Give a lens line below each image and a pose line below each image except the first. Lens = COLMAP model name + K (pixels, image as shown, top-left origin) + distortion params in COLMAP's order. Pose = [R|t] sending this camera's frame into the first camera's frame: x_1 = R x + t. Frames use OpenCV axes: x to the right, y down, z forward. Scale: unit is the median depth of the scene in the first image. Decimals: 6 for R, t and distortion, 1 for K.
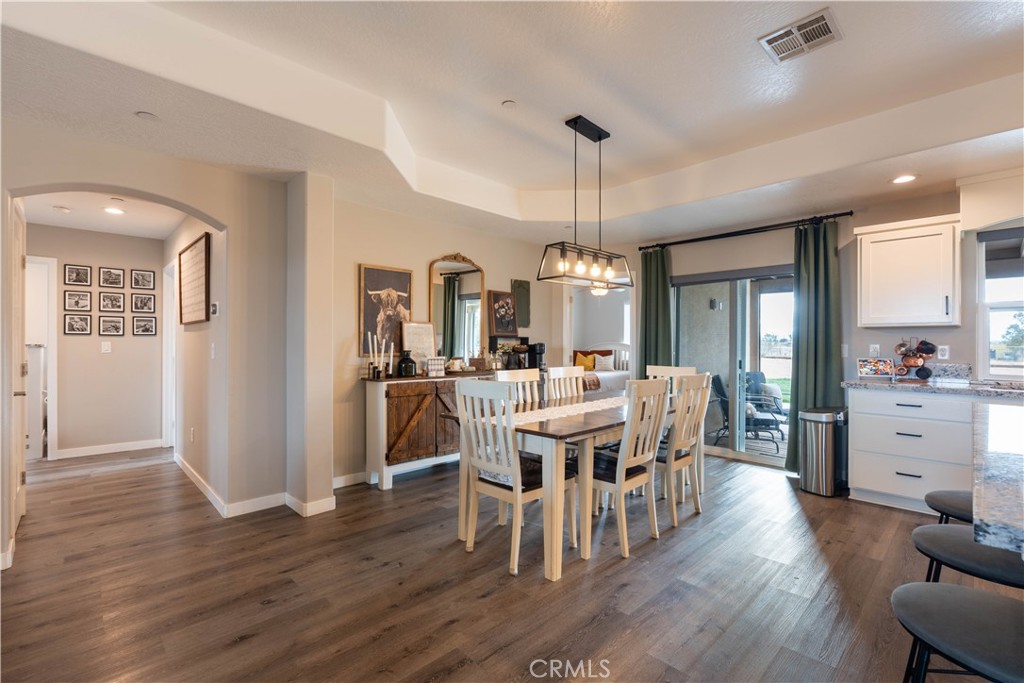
lens RADIAL K [[449.7, 0, 509.3], [0, 449.7, 344.6], [0, 0, 1]] dist [-0.005911, 0.000127]
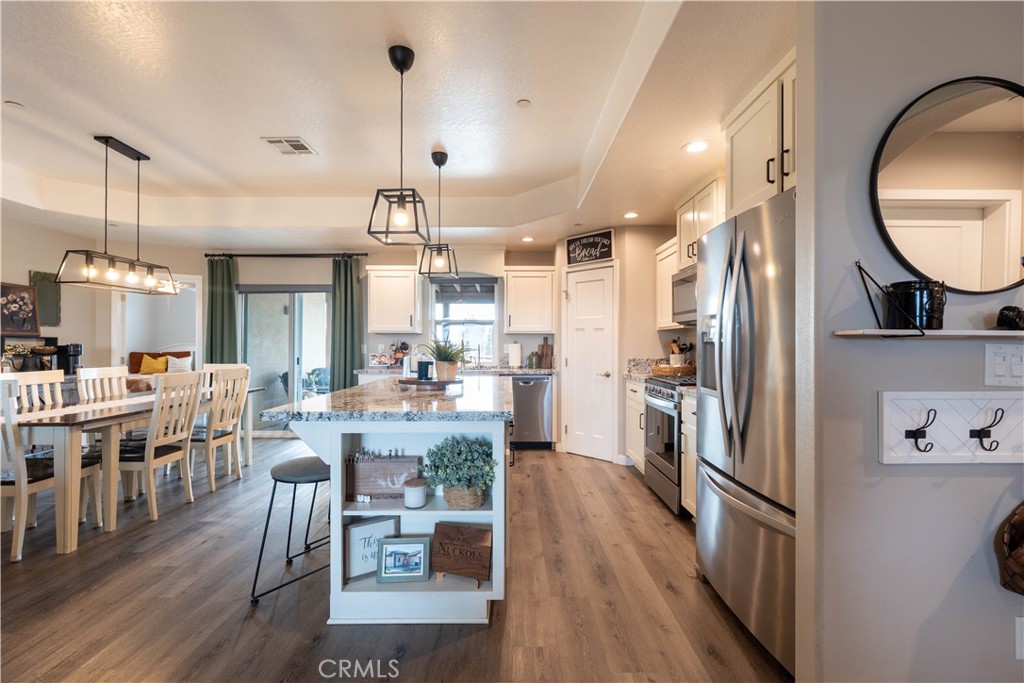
lens RADIAL K [[449.7, 0, 512.6], [0, 449.7, 342.9], [0, 0, 1]] dist [-0.005911, 0.000127]
pose [[0.692201, 0.000902, 0.721704, 0.036498], [0.003723, 0.999981, -0.004821, 0.002573], [-0.721695, 0.006024, 0.692185, -0.347121]]
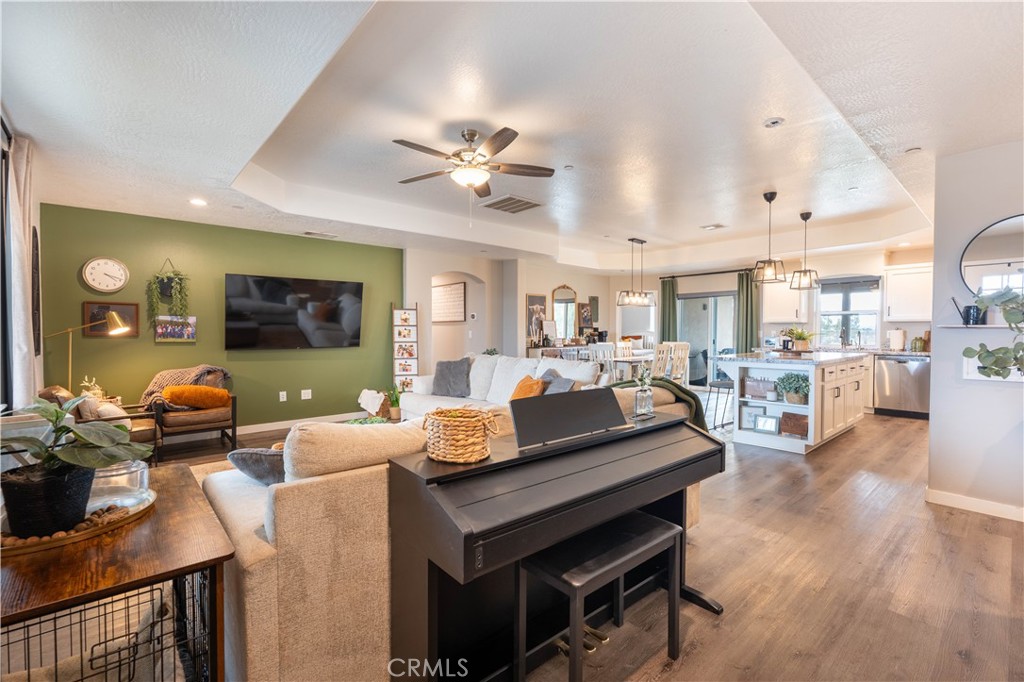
lens RADIAL K [[449.7, 0, 507.7], [0, 449.7, 343.0], [0, 0, 1]] dist [-0.005911, 0.000127]
pose [[0.998655, -0.000607, -0.051847, -0.307160], [0.001767, 0.999749, 0.022337, 0.006364], [0.051821, -0.022398, 0.998405, -1.131784]]
